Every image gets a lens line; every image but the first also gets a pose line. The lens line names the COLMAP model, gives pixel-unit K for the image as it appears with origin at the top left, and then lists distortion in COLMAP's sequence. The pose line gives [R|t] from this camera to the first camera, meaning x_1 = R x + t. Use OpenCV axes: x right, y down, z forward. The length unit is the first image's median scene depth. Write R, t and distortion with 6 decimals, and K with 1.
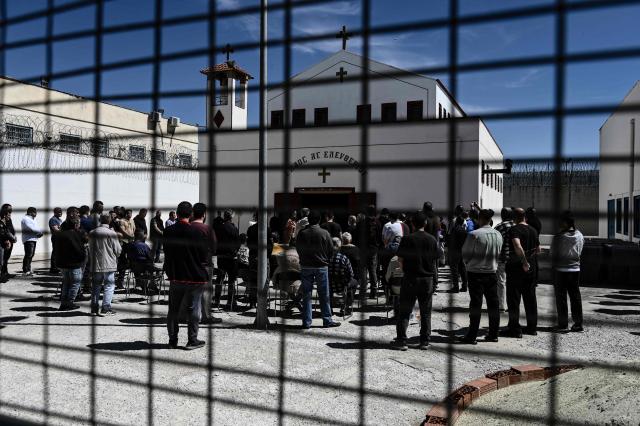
lens RADIAL K [[499.3, 0, 320.0], [0, 499.3, 213.0], [0, 0, 1]] dist [0.000940, 0.001736]
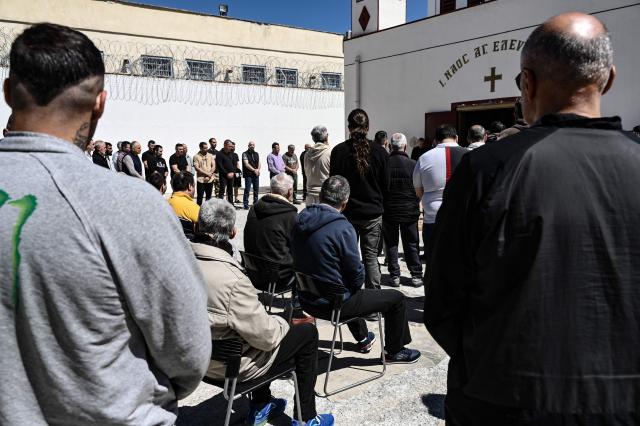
lens RADIAL K [[499.3, 0, 320.0], [0, 499.3, 213.0], [0, 0, 1]] dist [0.000940, 0.001736]
pose [[0.861267, 0.040874, -0.506507, 0.147016], [0.026996, 0.991672, 0.125929, 0.007675], [0.507436, -0.122132, 0.852990, 0.306029]]
